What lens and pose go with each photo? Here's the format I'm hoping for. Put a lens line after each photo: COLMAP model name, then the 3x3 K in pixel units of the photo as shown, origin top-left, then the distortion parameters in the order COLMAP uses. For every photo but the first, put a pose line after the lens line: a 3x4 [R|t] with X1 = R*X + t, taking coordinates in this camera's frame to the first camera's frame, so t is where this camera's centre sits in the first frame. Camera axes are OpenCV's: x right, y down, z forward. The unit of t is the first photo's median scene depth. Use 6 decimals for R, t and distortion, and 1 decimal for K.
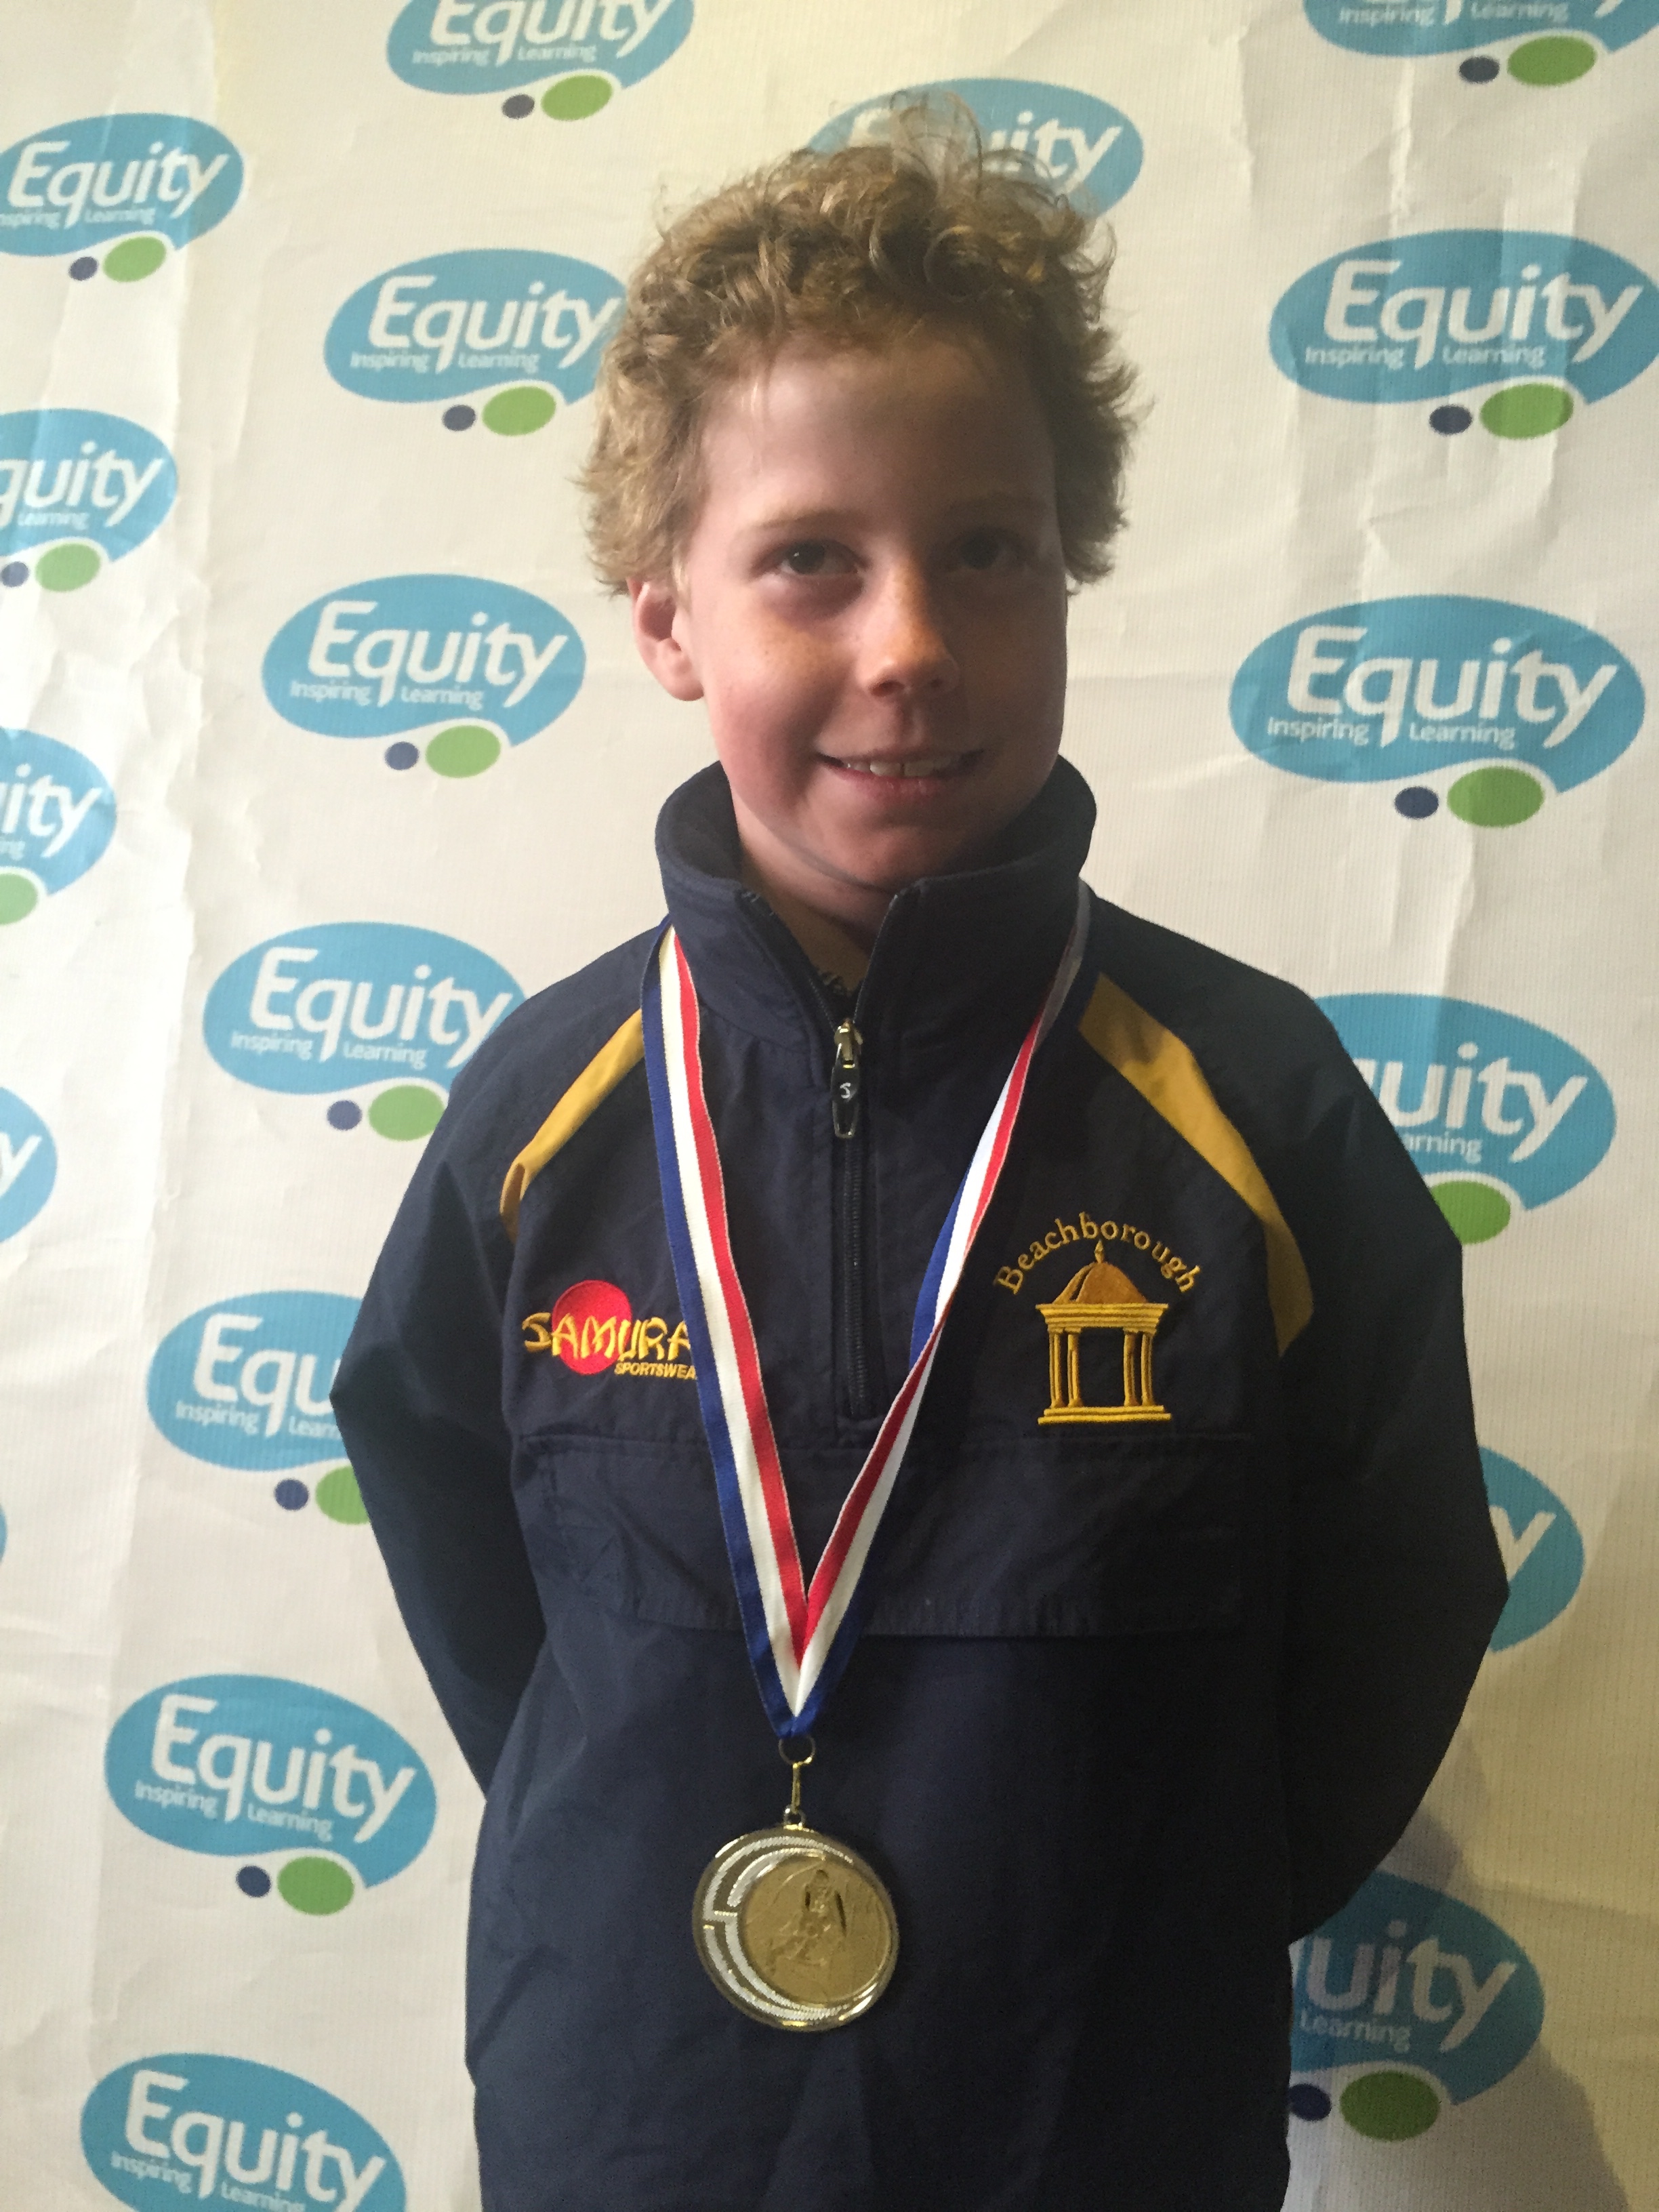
lens RADIAL K [[1822.9, 0, 822.8], [0, 1822.9, 1102.0], [0, 0, 1]] dist [0.061595, -0.067148]
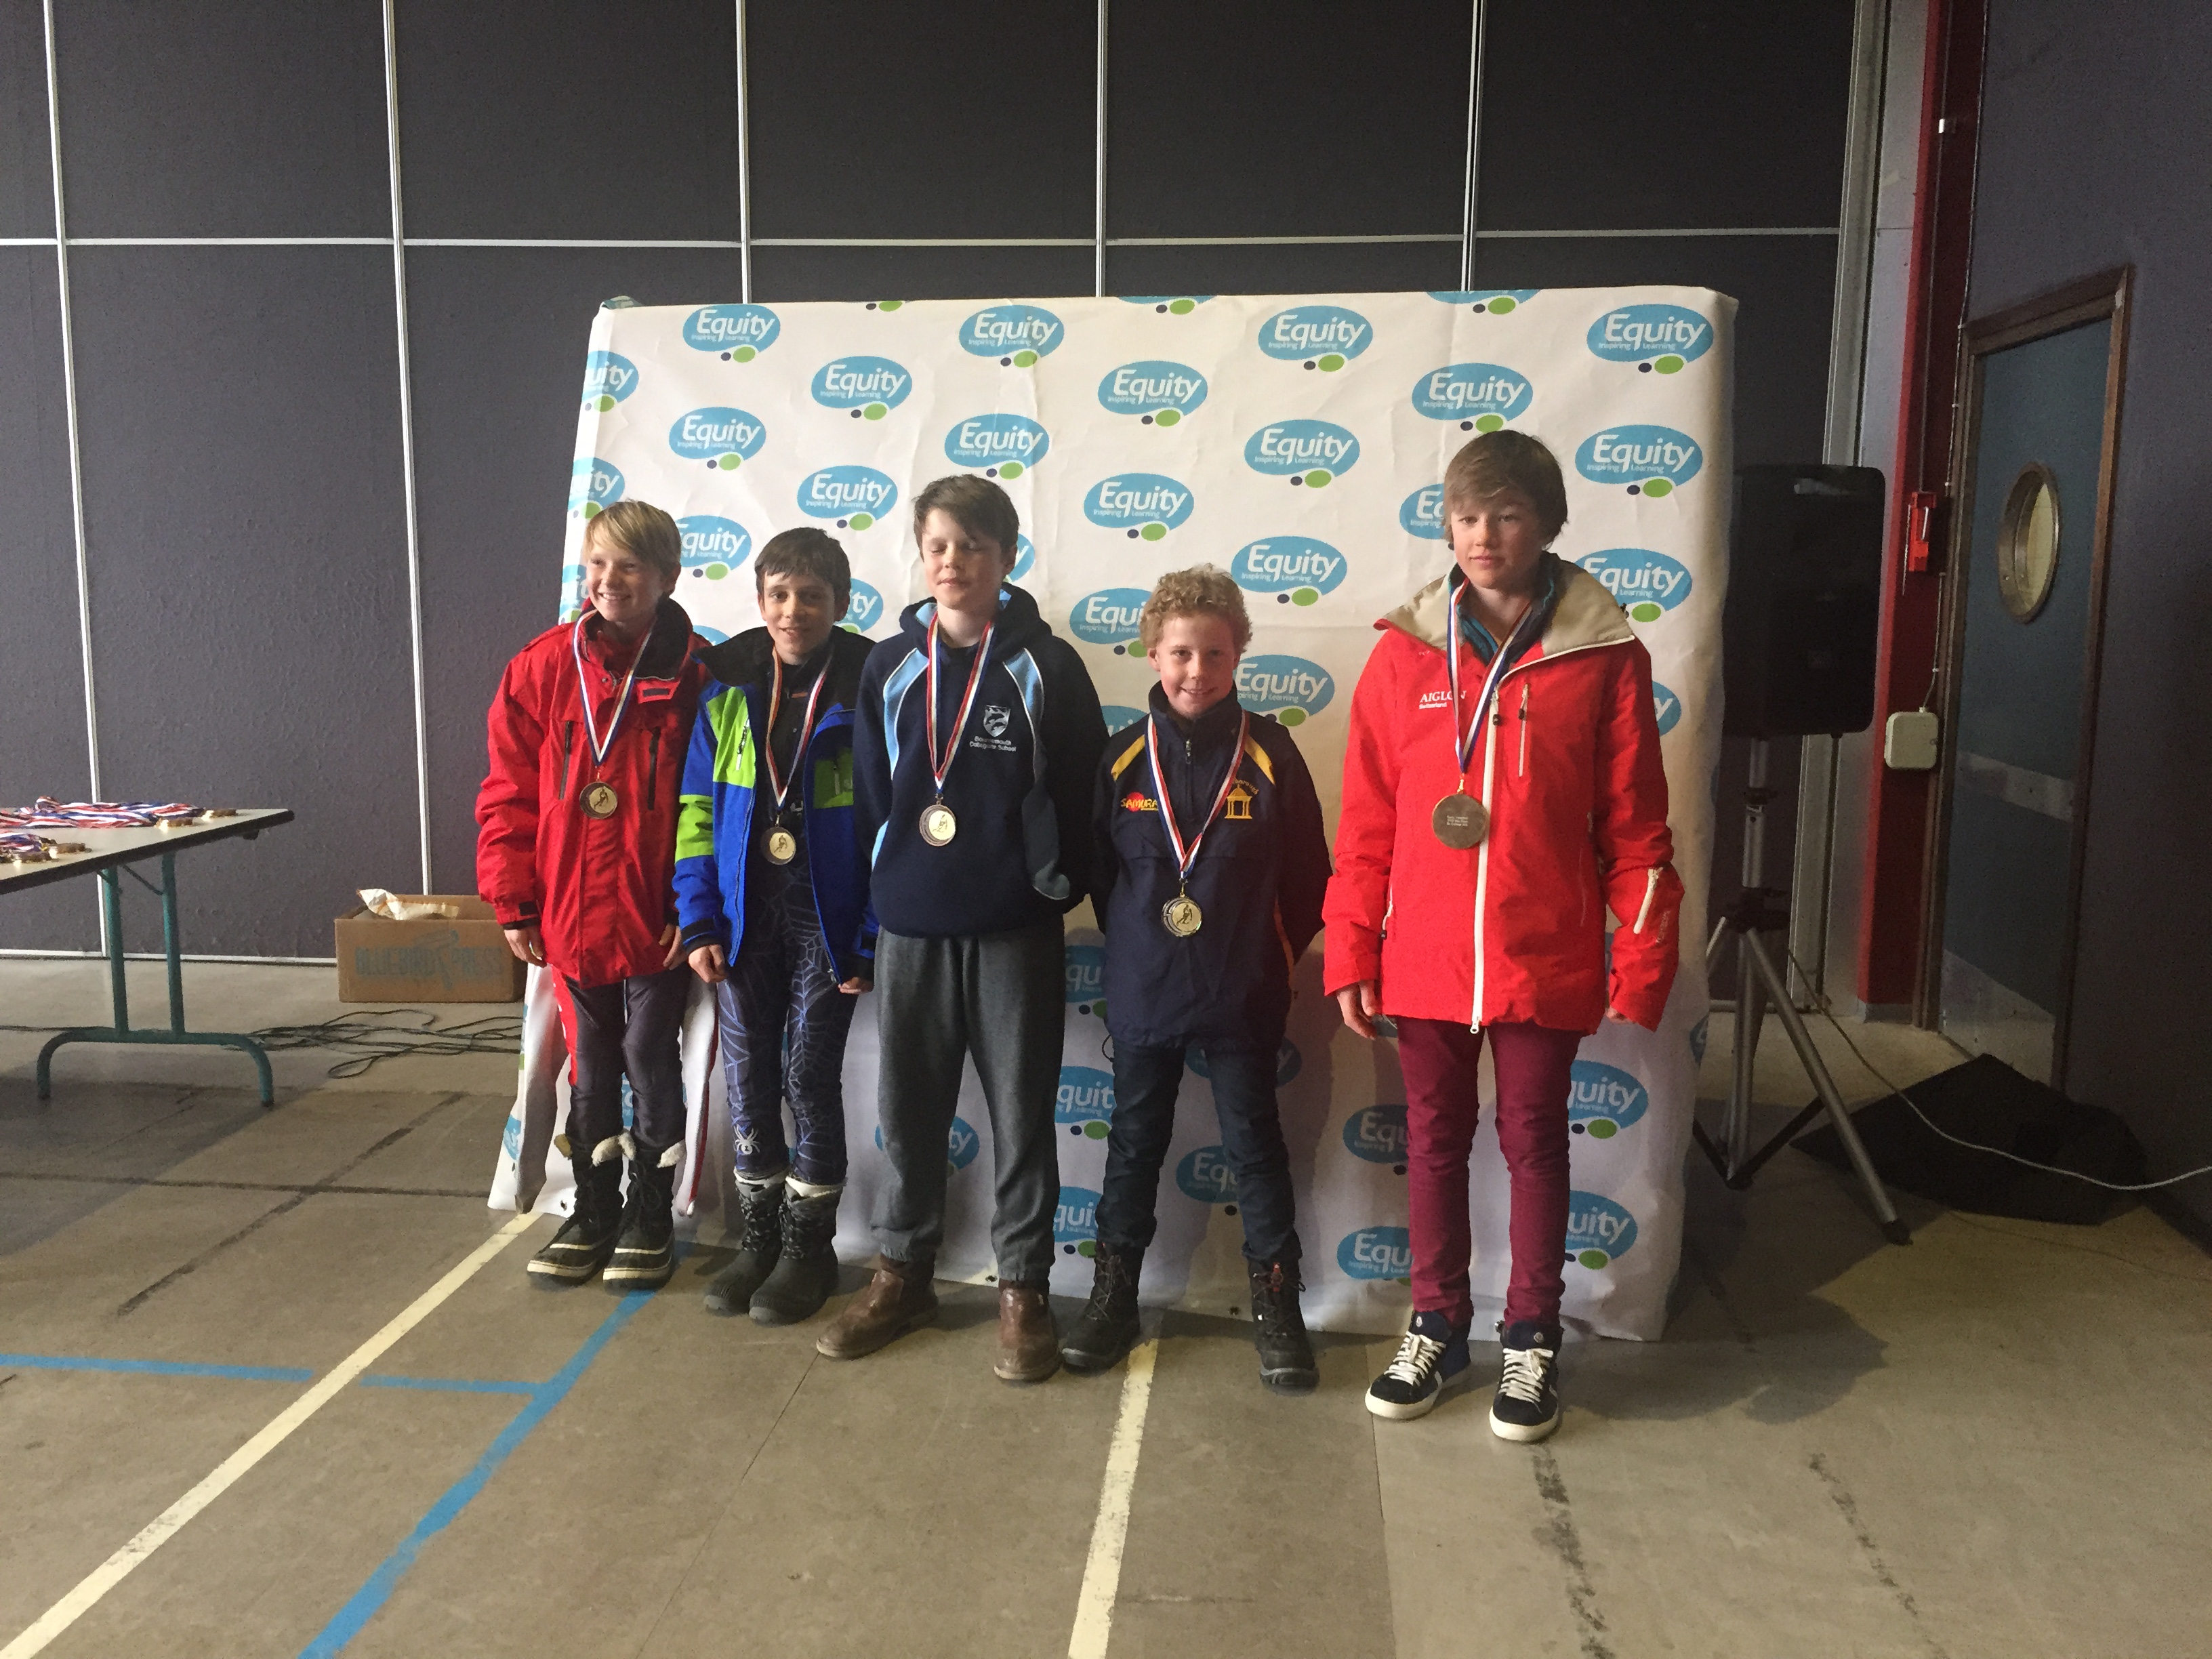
lens RADIAL K [[1822.9, 0, 1157.7], [0, 1822.9, 781.6], [0, 0, 1]] dist [0.061595, -0.067148]
pose [[0.999169, -0.024577, -0.032504, 0.067139], [0.025834, 0.998912, 0.038831, -0.080746], [0.031514, -0.039638, 0.998717, -3.168028]]
